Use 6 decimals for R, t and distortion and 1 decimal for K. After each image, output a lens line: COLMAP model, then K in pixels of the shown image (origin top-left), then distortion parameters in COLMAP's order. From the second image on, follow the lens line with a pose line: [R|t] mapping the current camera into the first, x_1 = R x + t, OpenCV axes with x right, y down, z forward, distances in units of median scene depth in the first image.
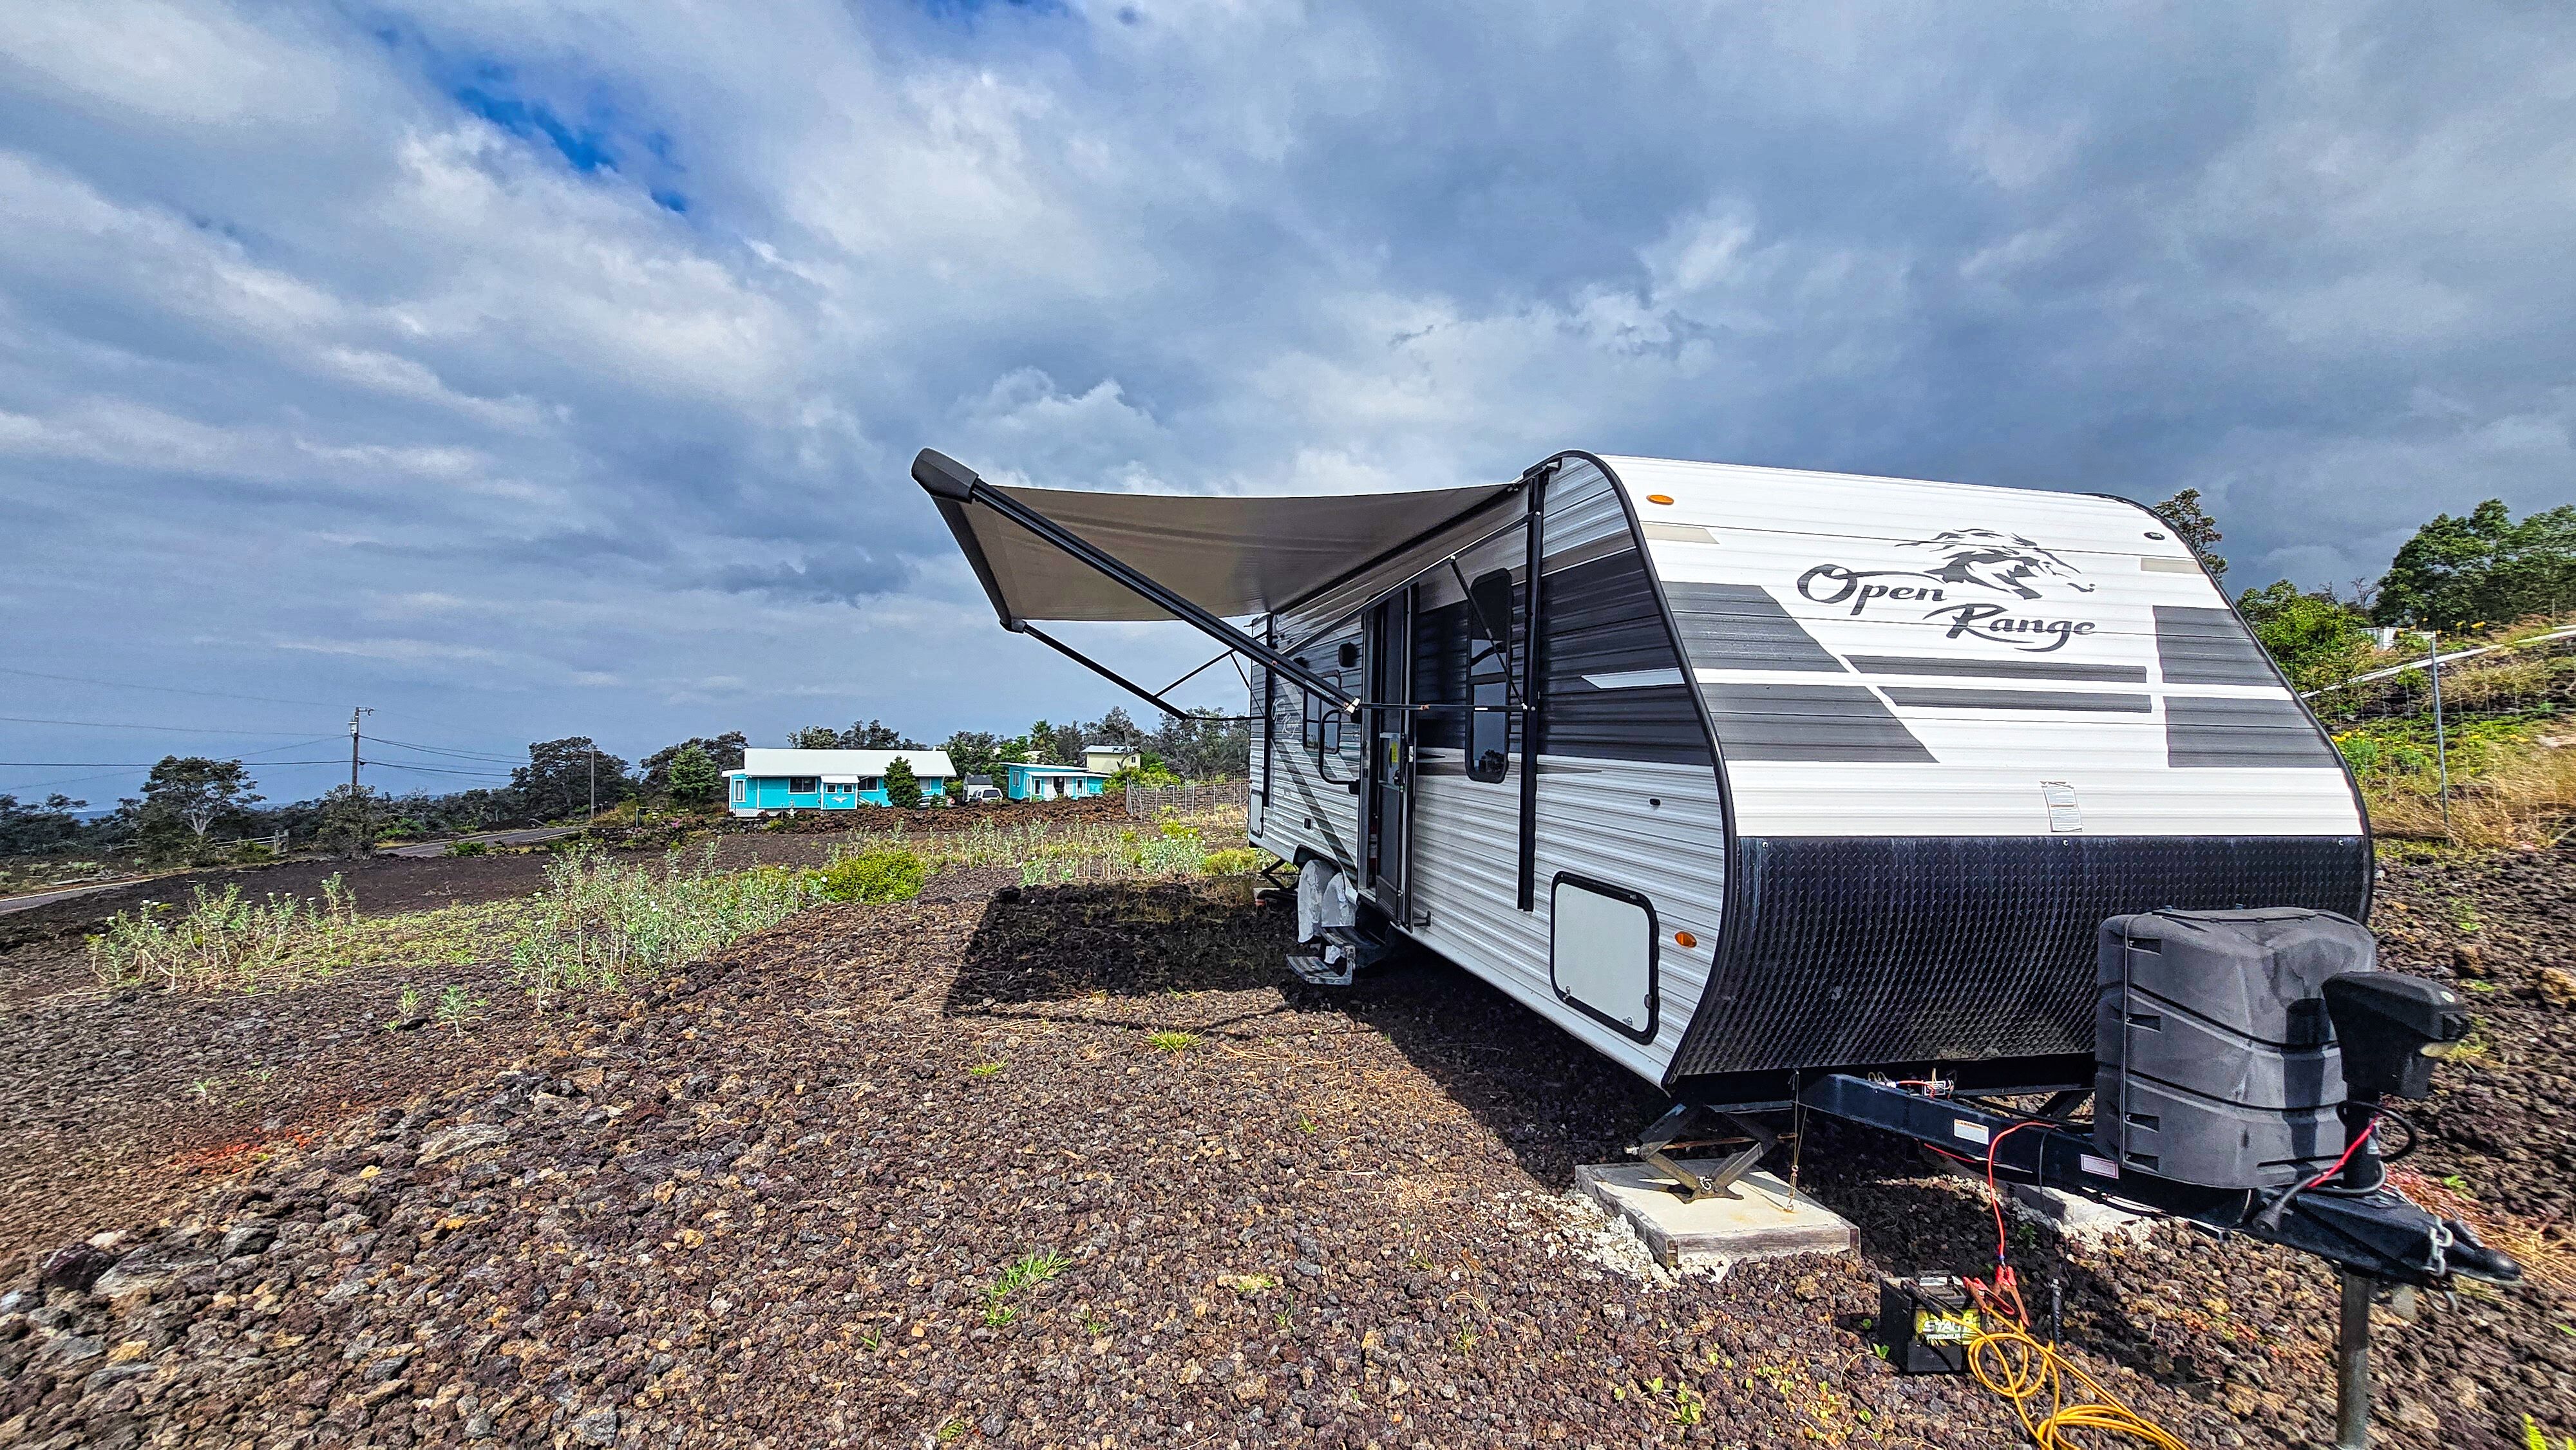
lens RADIAL K [[1046.1, 0, 1278.6], [0, 1046.1, 732.4], [0, 0, 1]] dist [-0.001141, 0.000612]
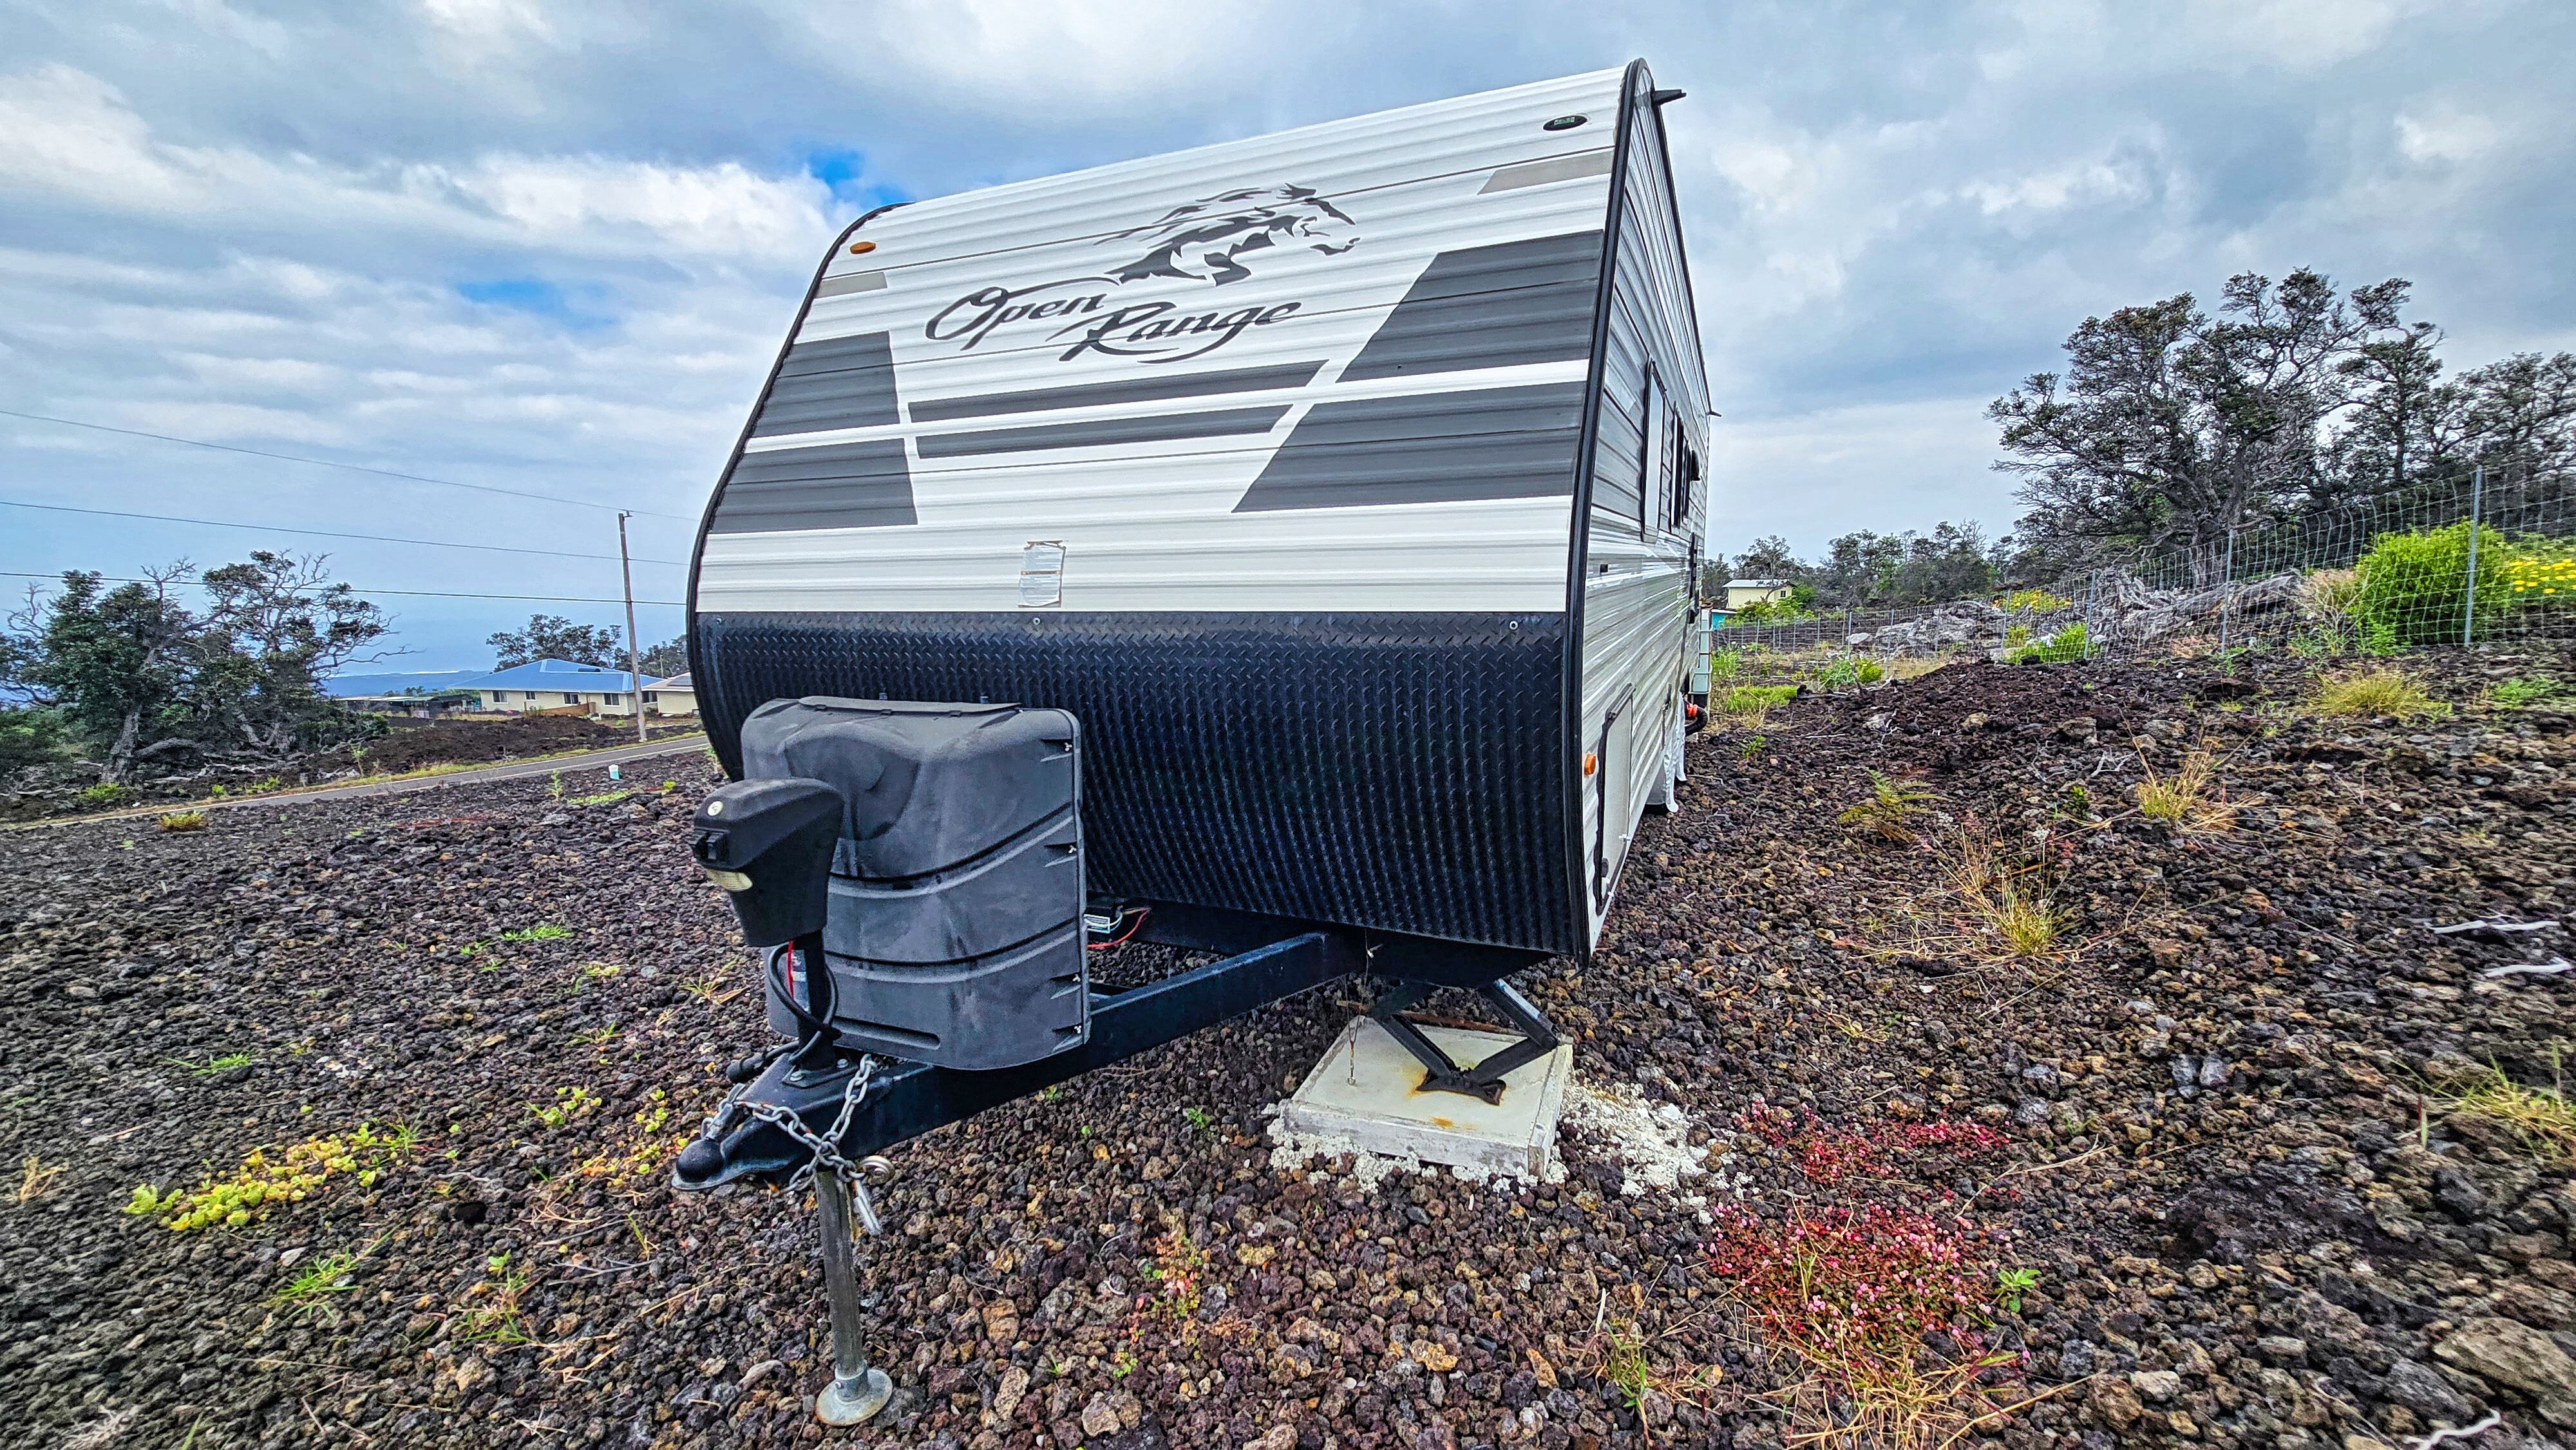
lens RADIAL K [[1046.1, 0, 1278.0], [0, 1046.1, 725.4], [0, 0, 1]] dist [-0.001141, 0.000612]
pose [[0.814230, 0.052080, -0.578202, 0.444955], [0.032628, 0.990288, 0.135145, 0.027769], [0.579625, -0.128905, 0.804623, 0.158163]]
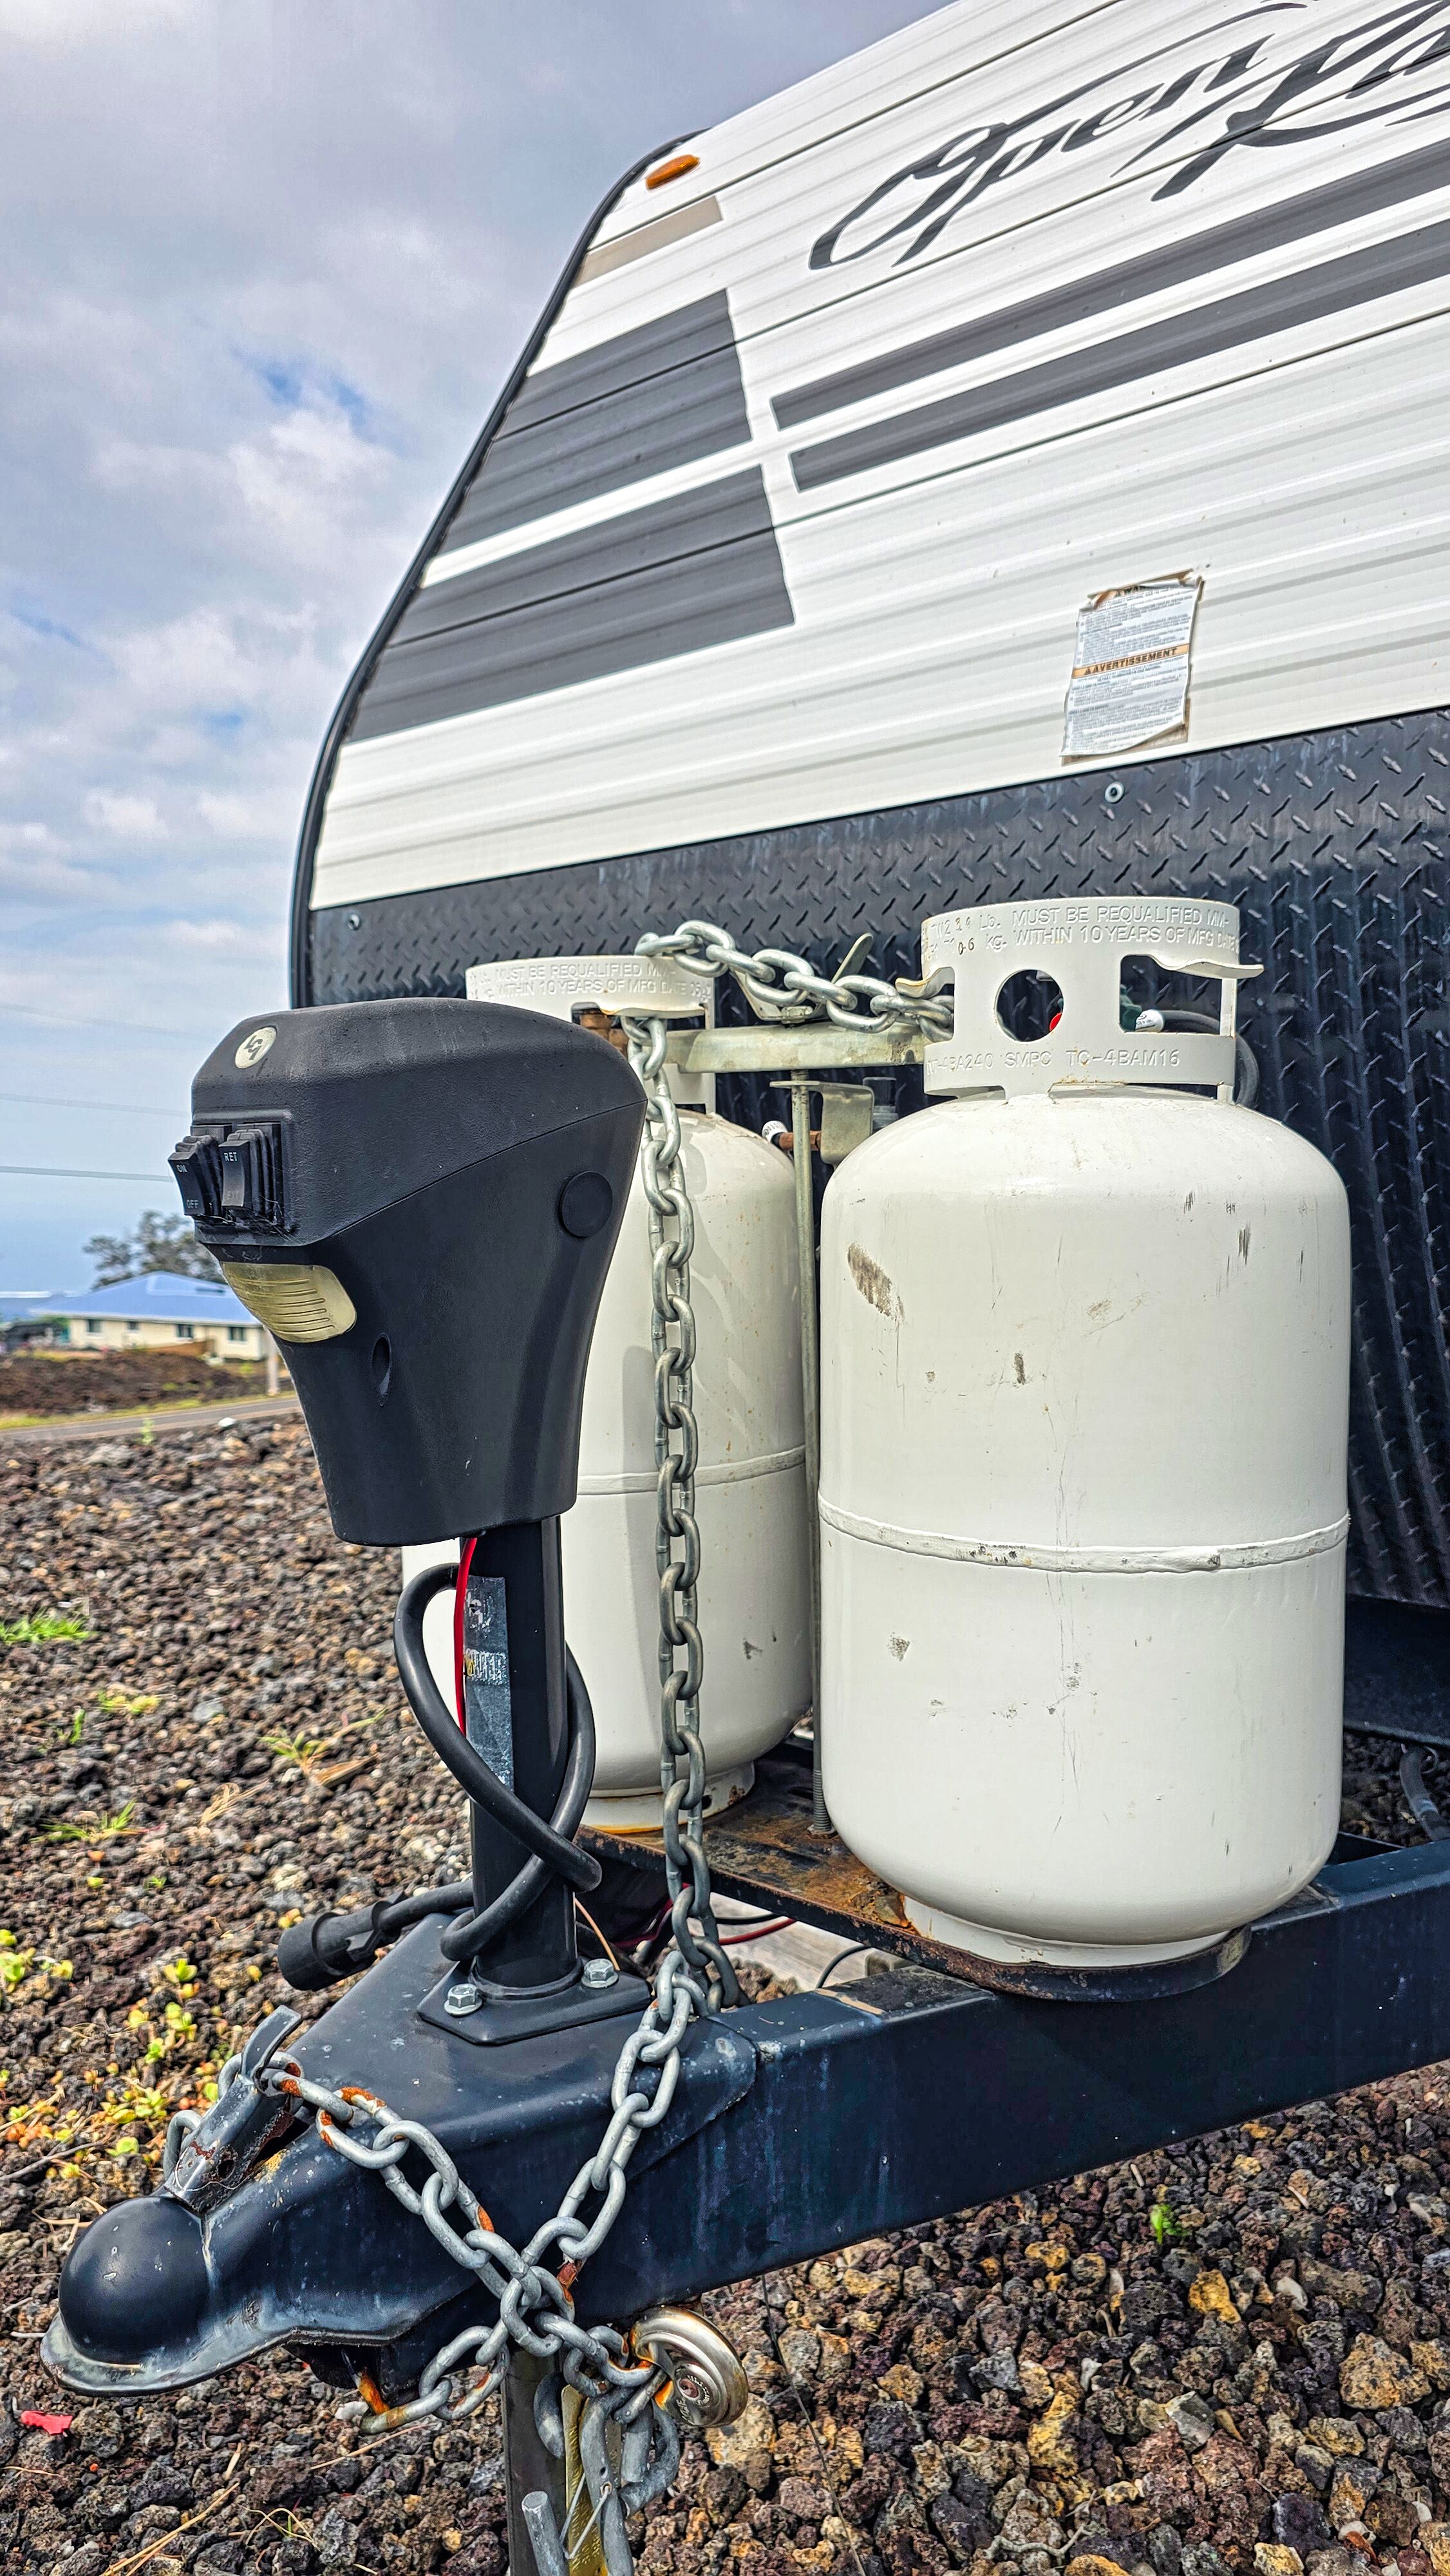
lens RADIAL K [[1730.2, 0, 745.6], [0, 1730.2, 1275.0], [0, 0, 1]] dist [0.064237, -0.049719]
pose [[0.618166, 0.020201, -0.785788, 0.352604], [0.033292, 0.998100, 0.051850, 0.068938], [0.785343, -0.058212, 0.616318, 0.206854]]
